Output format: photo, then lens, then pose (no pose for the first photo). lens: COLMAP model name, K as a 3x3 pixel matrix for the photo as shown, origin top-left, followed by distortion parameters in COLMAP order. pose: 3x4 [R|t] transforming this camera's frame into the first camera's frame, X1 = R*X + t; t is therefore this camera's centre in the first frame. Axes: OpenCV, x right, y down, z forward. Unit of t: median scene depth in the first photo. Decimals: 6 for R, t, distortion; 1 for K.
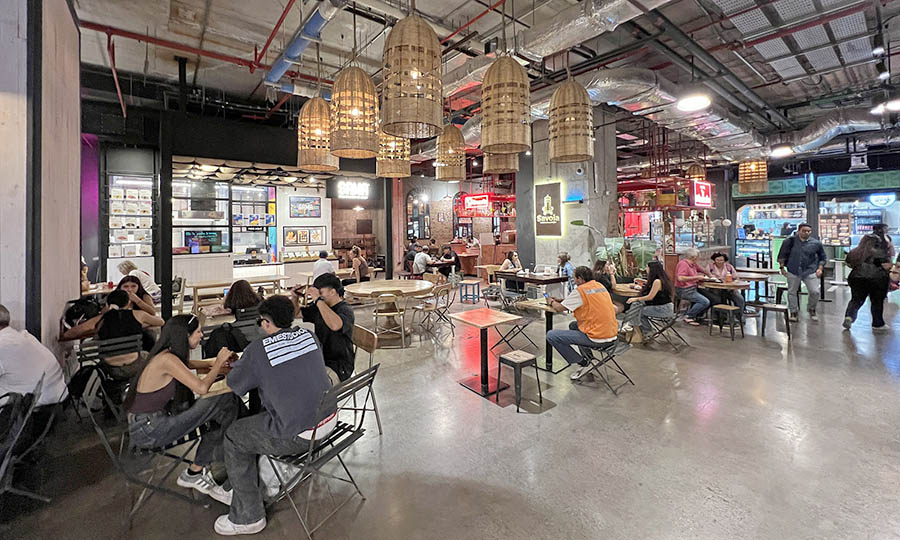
lens RADIAL K [[366.3, 0, 448.3], [0, 366.3, 269.6], [0, 0, 1]] dist [-0.001375, -0.000069]
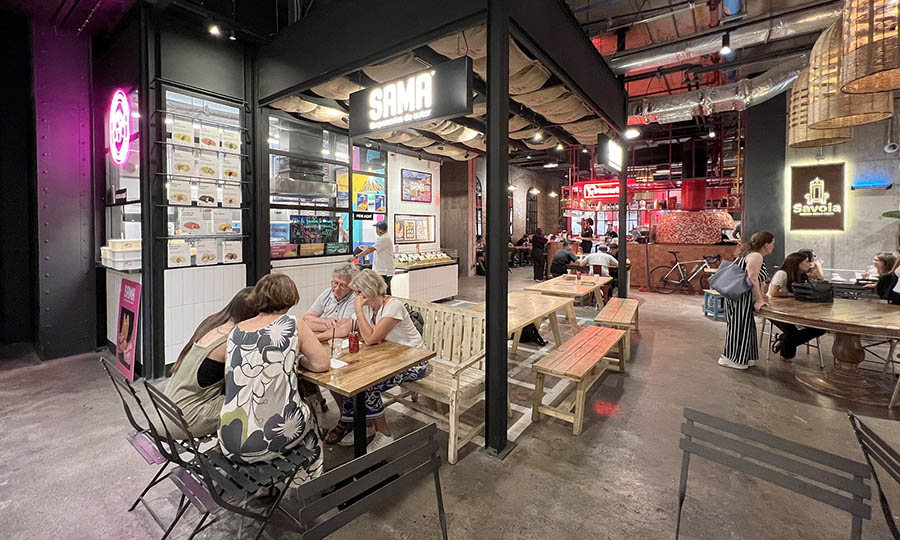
lens RADIAL K [[361.2, 0, 452.8], [0, 361.2, 270.7], [0, 0, 1]] dist [-0.000432, -0.000037]
pose [[0.963619, -0.019385, 0.266576, -0.688258], [0.017324, 0.999799, 0.010081, -0.026481], [-0.266718, -0.005096, 0.963761, 0.451653]]
